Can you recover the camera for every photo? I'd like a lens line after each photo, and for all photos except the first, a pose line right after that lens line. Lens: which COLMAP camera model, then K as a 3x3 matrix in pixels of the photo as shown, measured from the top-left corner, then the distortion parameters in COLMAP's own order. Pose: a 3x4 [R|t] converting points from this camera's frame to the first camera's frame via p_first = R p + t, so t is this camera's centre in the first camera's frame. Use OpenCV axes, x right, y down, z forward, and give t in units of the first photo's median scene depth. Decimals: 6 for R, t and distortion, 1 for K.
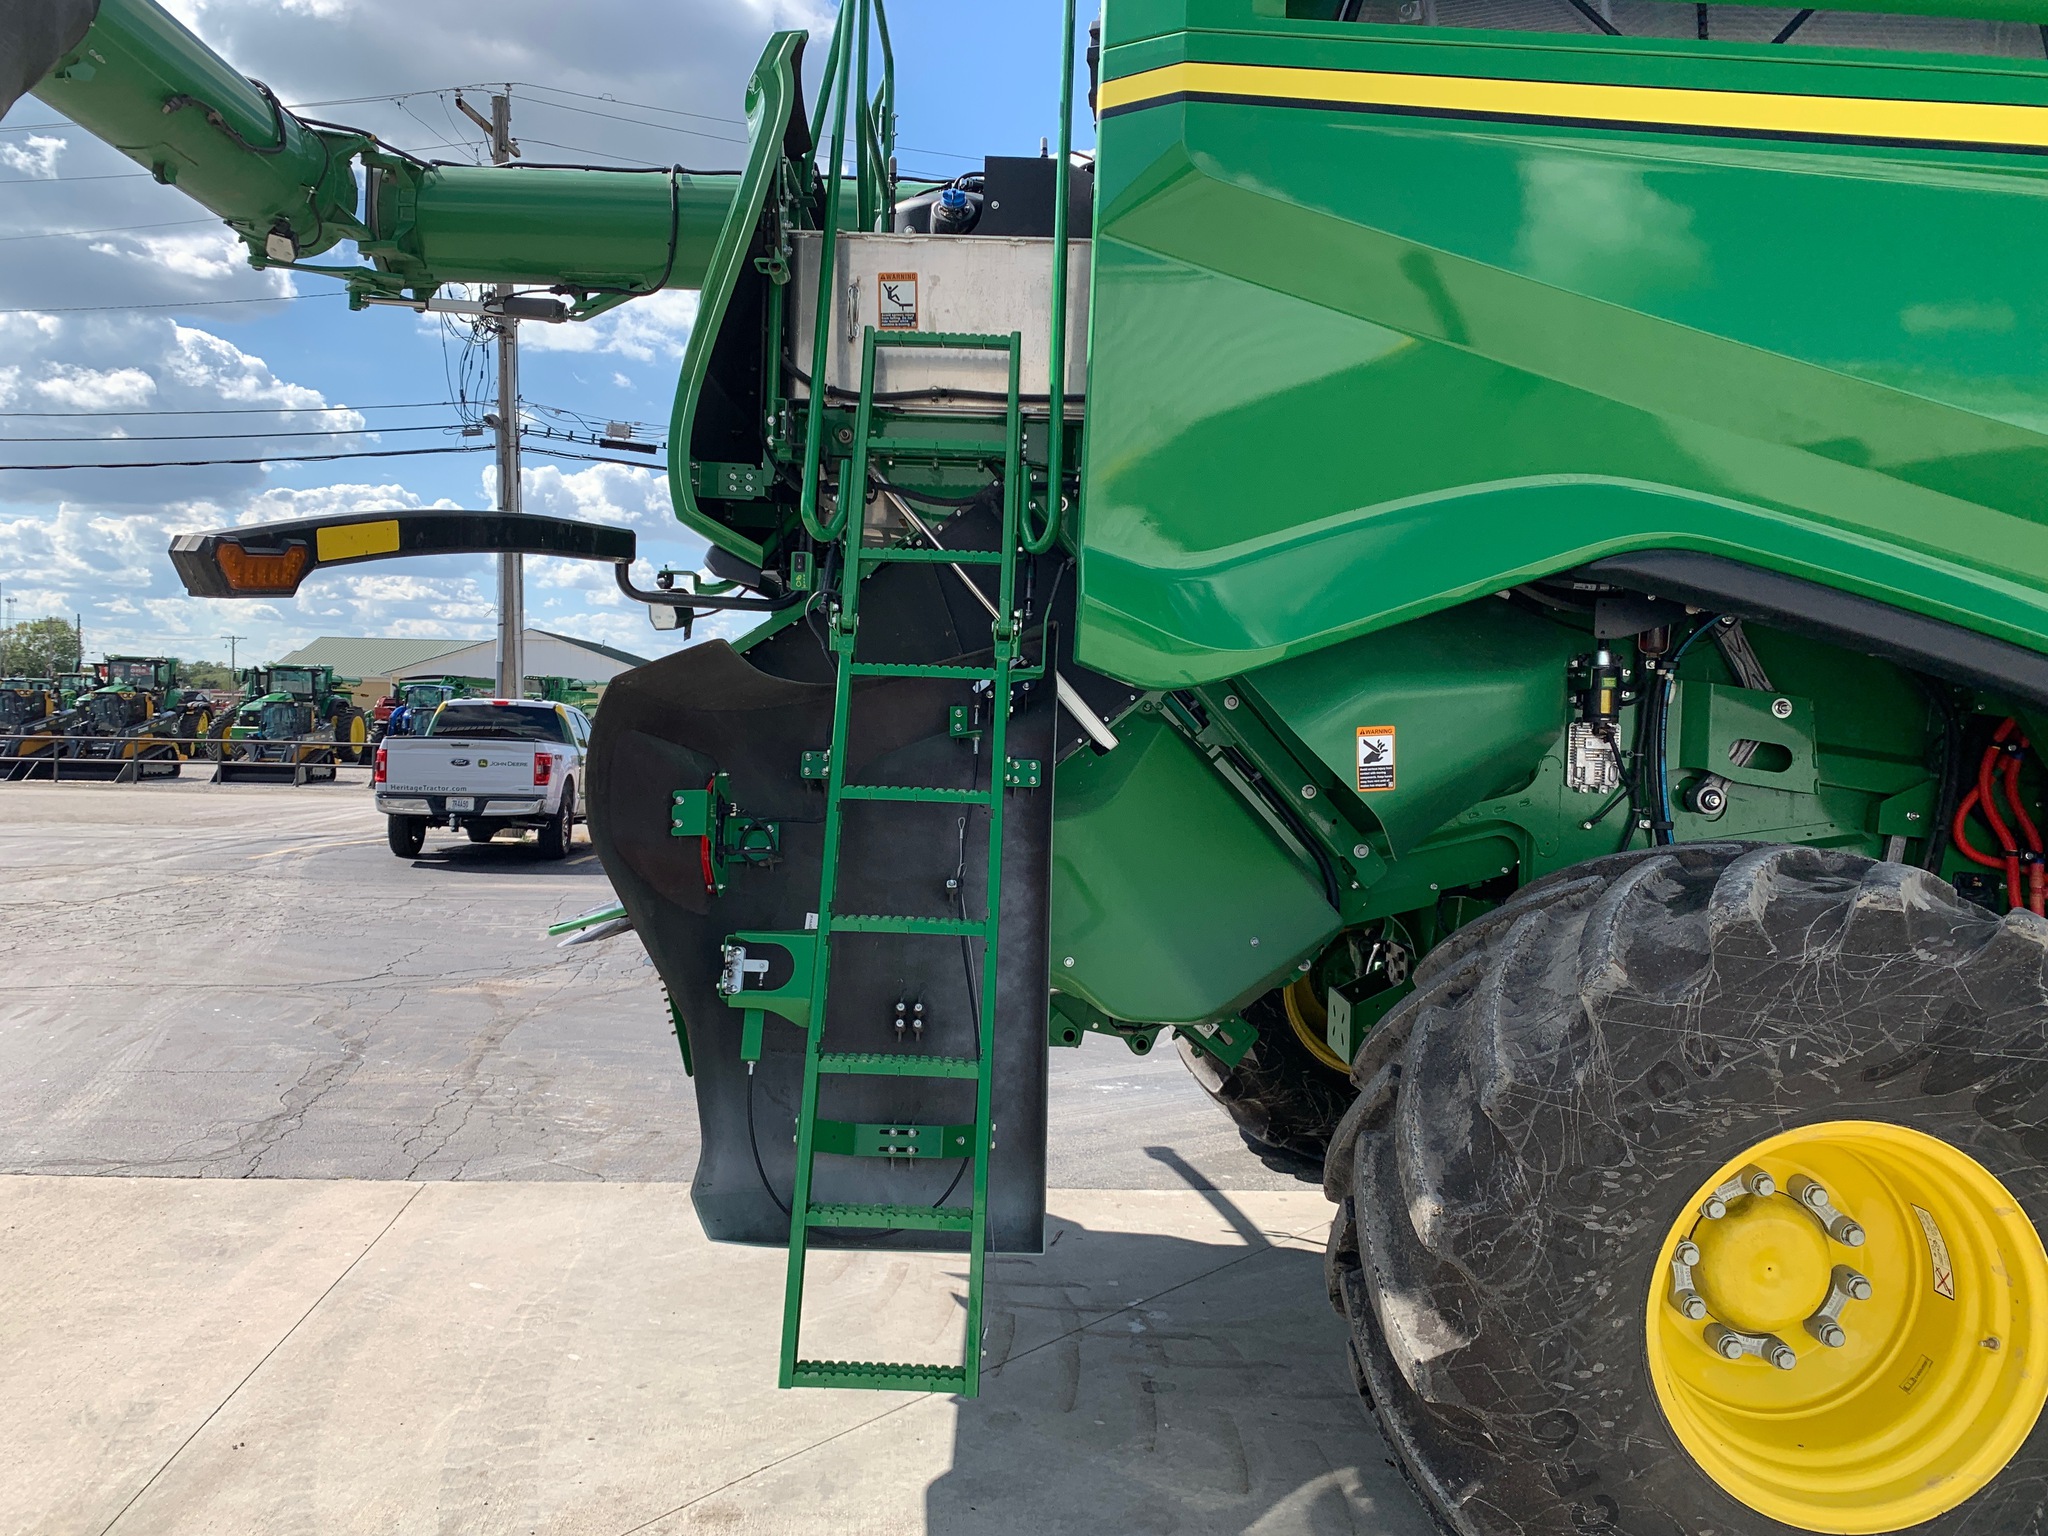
lens RADIAL K [[1579.0, 0, 978.2], [0, 1579.0, 792.8], [0, 0, 1]] dist [0.009180, -0.011313]
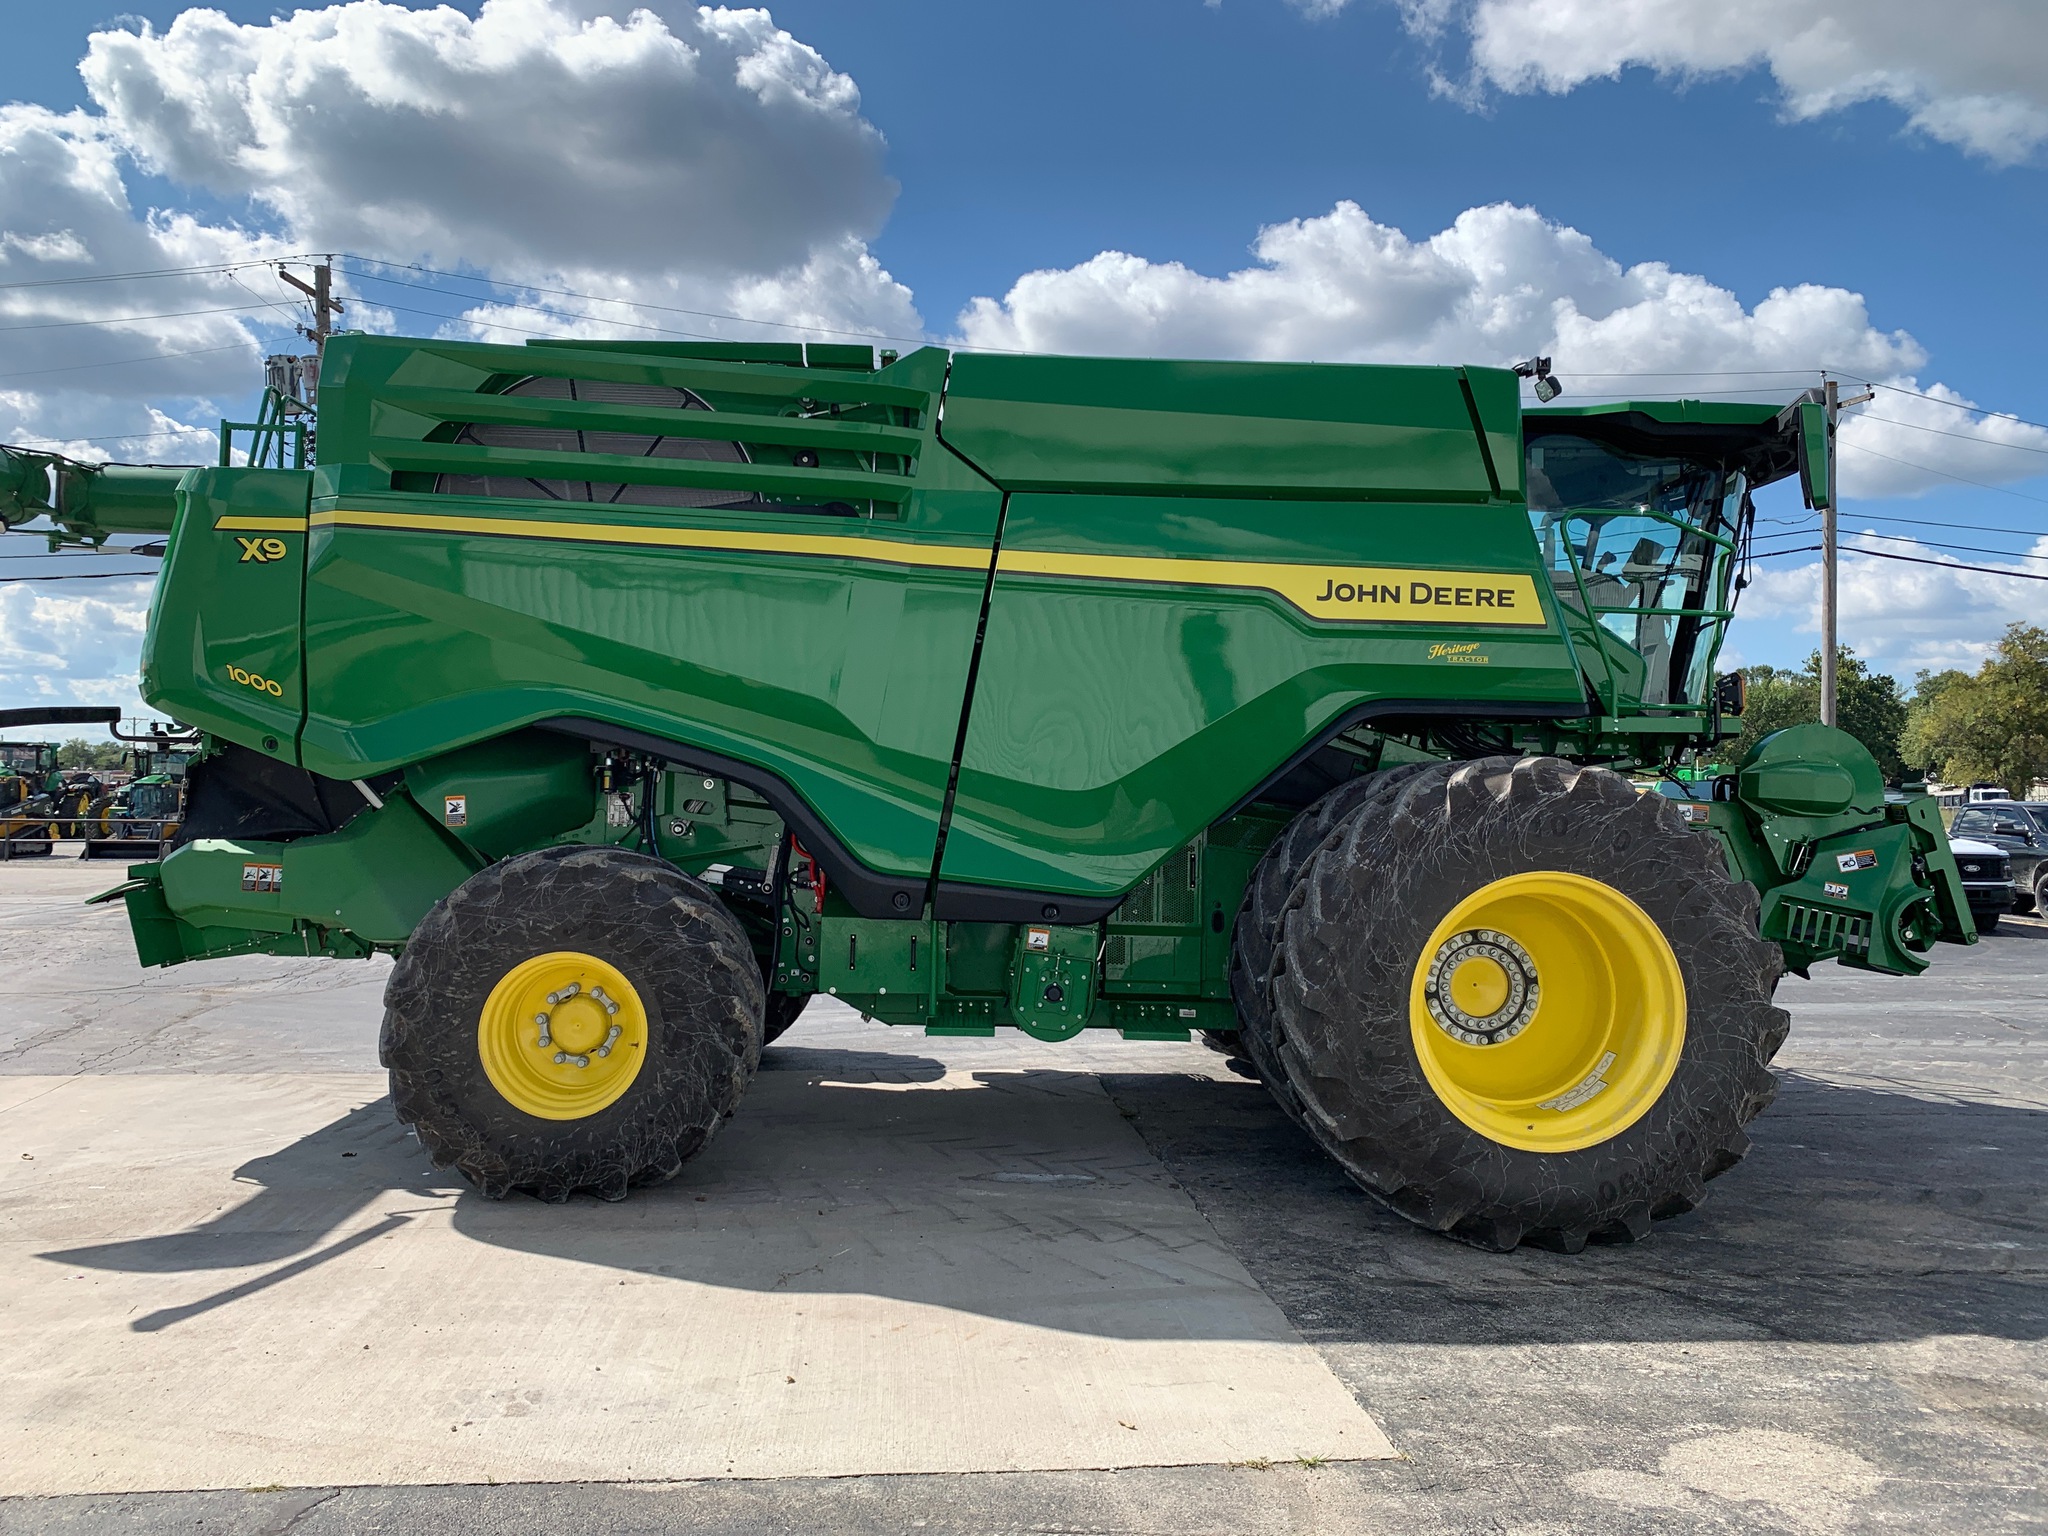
lens RADIAL K [[1579.0, 0, 979.1], [0, 1579.0, 783.5], [0, 0, 1]] dist [0.009180, -0.011313]
pose [[0.998799, -0.012942, 0.047262, 0.851876], [0.015314, 0.998623, -0.050185, 0.060269], [-0.046547, 0.050849, 0.997621, -1.187095]]
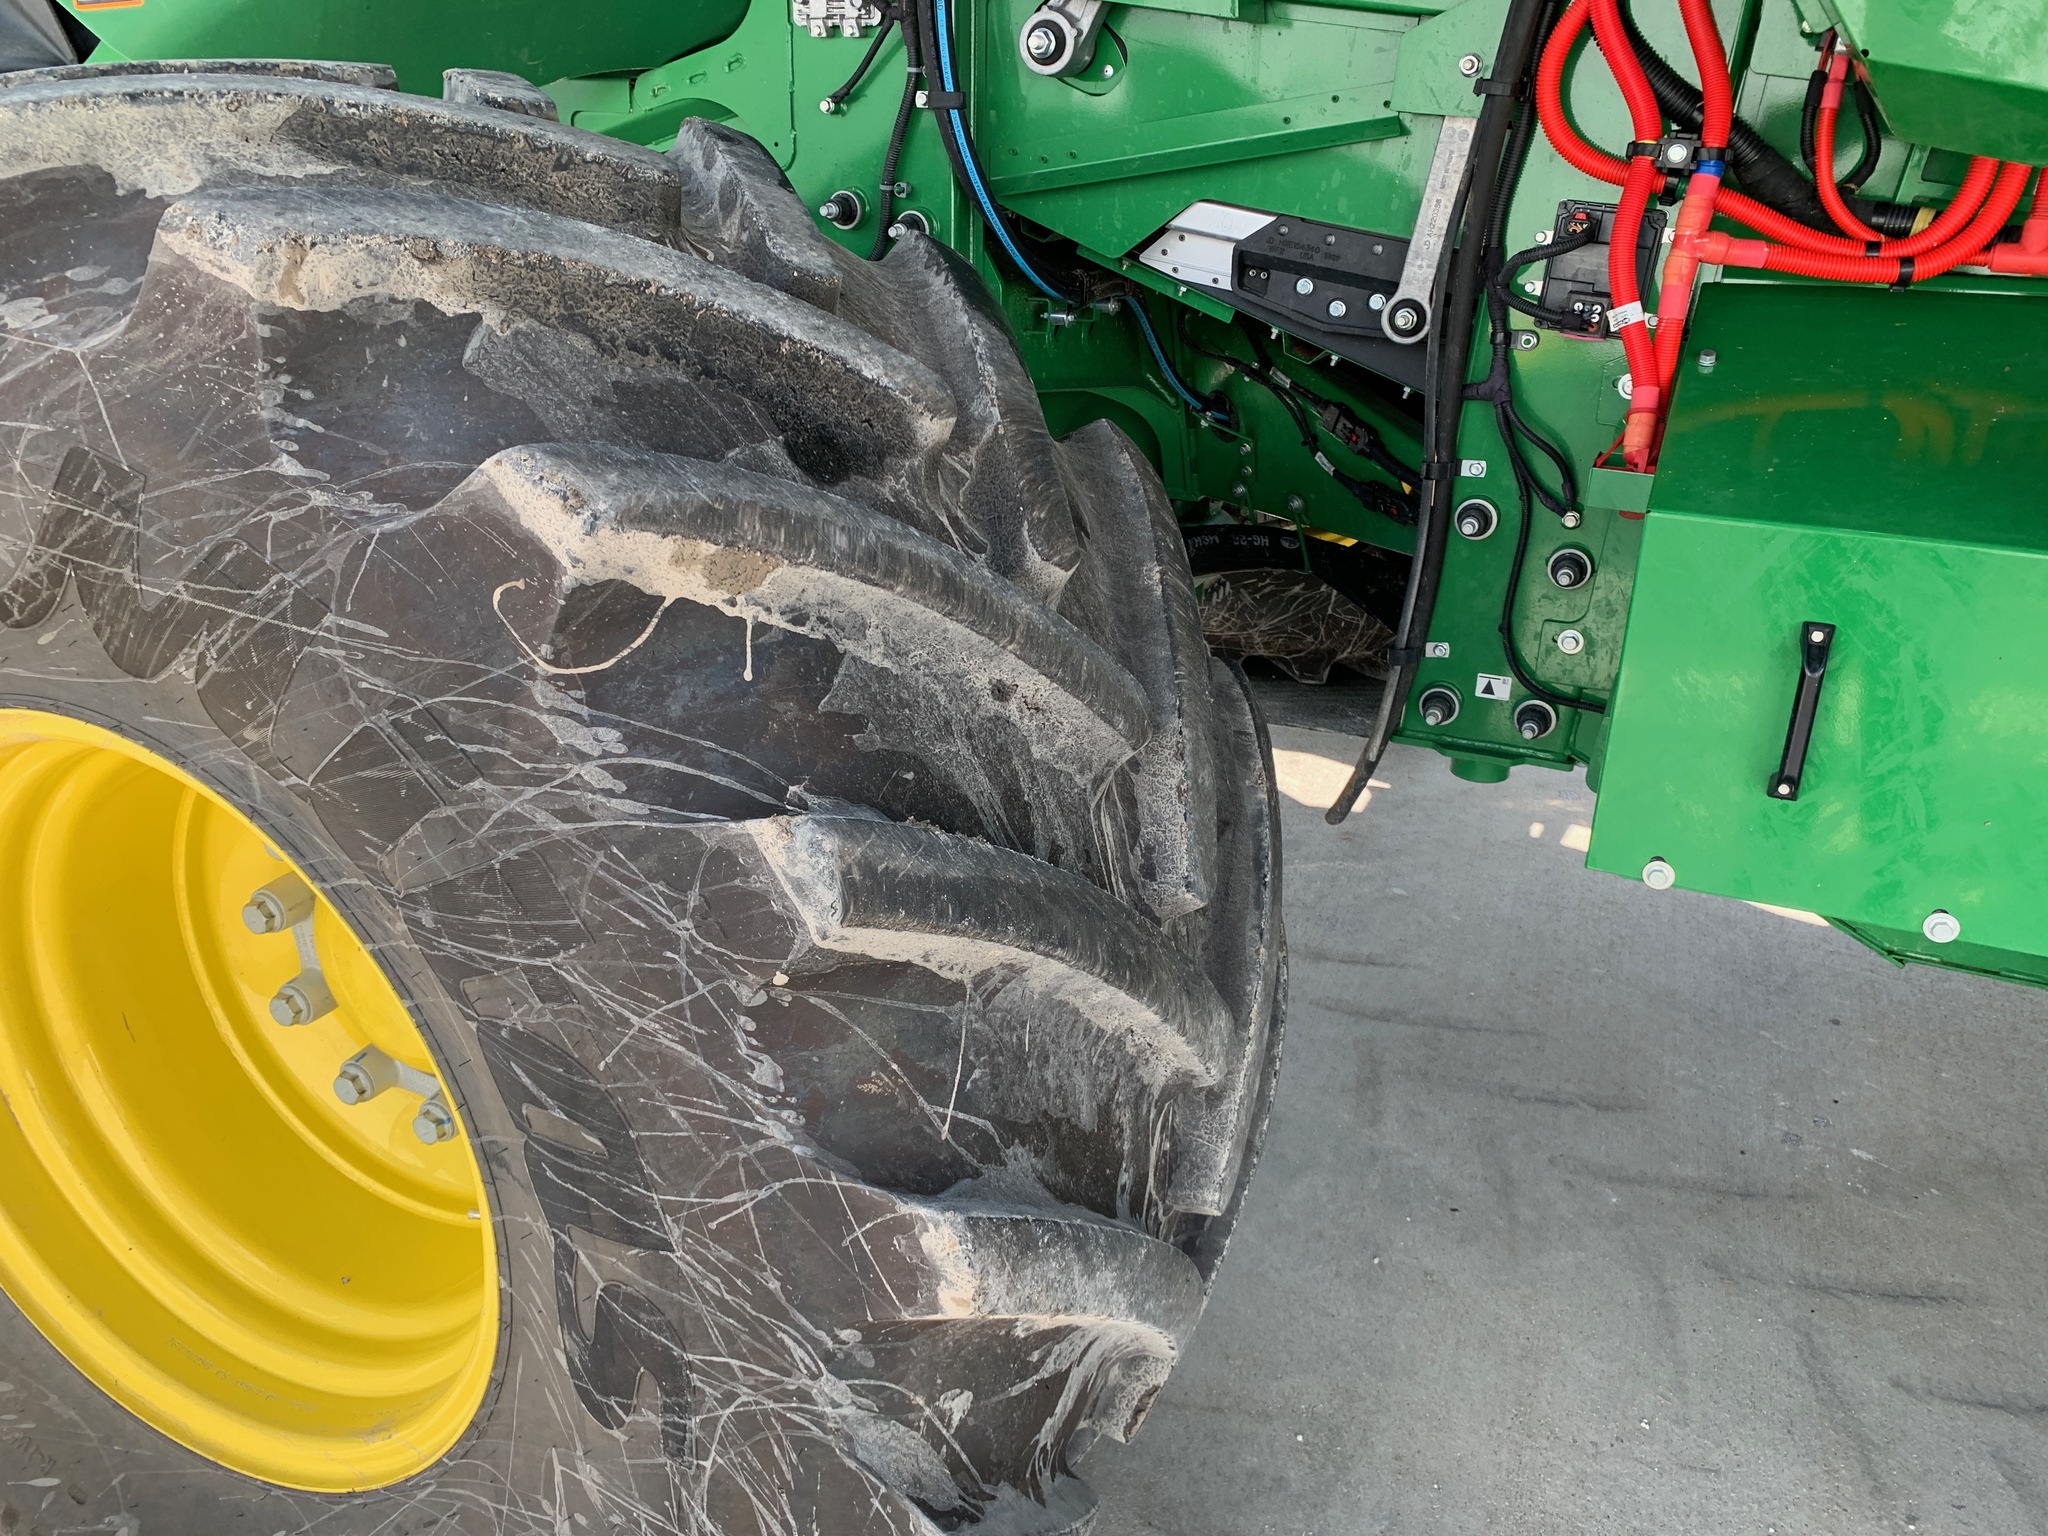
lens RADIAL K [[1579.0, 0, 1035.3], [0, 1579.0, 751.4], [0, 0, 1]] dist [0.009180, -0.011313]
pose [[0.926684, 0.125063, -0.354424, 0.741448], [-0.005886, 0.947726, 0.319030, 0.061431], [0.375796, -0.293554, 0.878979, 0.563698]]
